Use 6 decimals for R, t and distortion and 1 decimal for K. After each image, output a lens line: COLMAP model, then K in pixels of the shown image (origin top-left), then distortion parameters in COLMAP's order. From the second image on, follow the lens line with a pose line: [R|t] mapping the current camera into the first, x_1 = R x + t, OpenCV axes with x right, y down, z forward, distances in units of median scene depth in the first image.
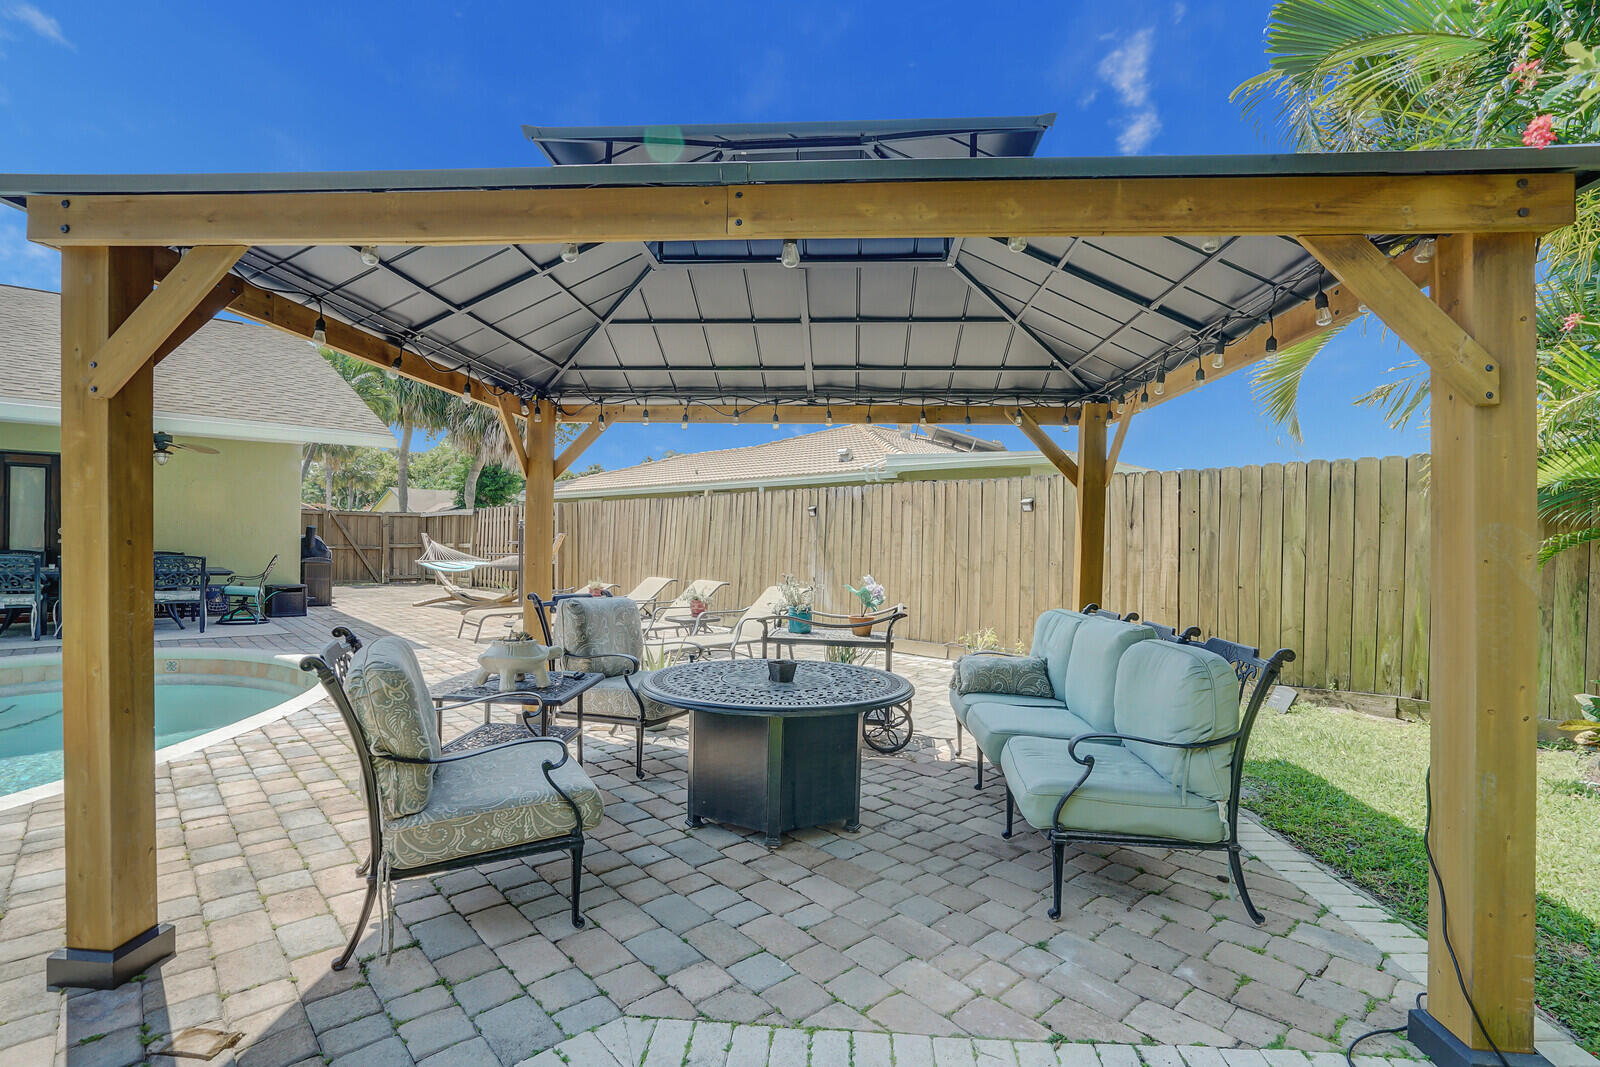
lens RADIAL K [[752.4, 0, 815.7], [0, 752.4, 531.2], [0, 0, 1]] dist [-0.000525, 0.000585]
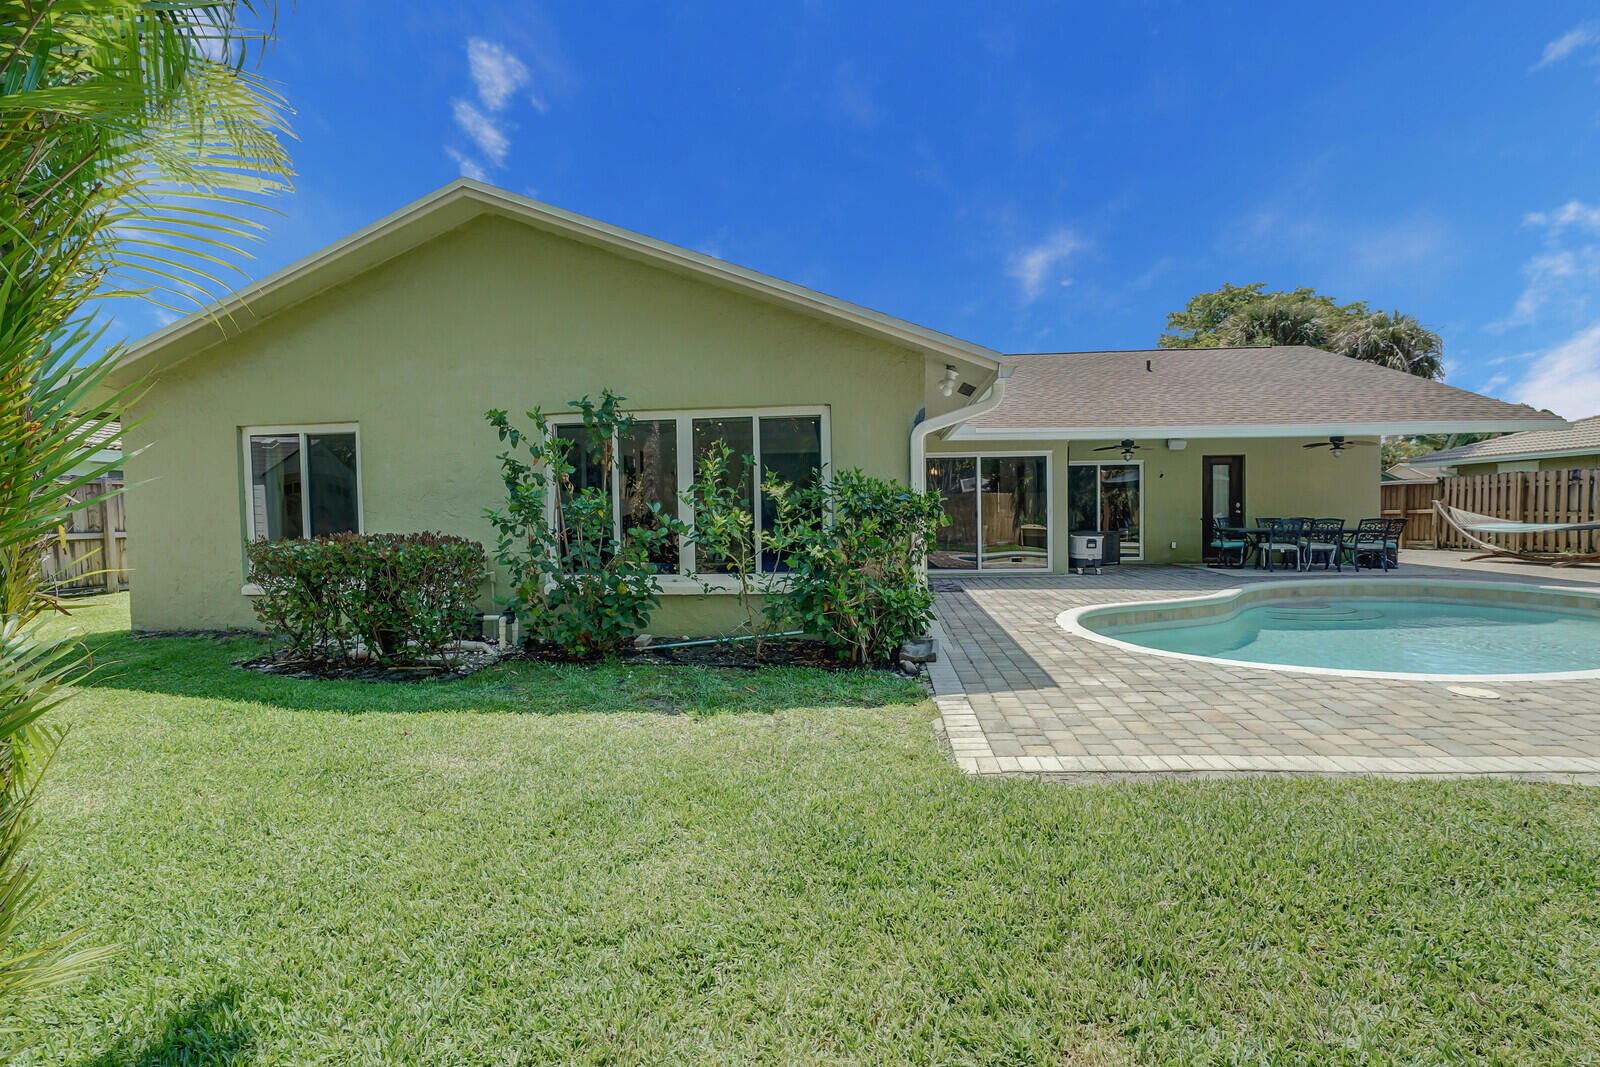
lens RADIAL K [[752.4, 0, 815.7], [0, 752.4, 531.2], [0, 0, 1]] dist [-0.000525, 0.000585]
pose [[0.738935, -0.005046, -0.673758, -0.730850], [0.029545, 0.999253, 0.024920, -0.010647], [0.673129, -0.038320, 0.738532, -0.883539]]
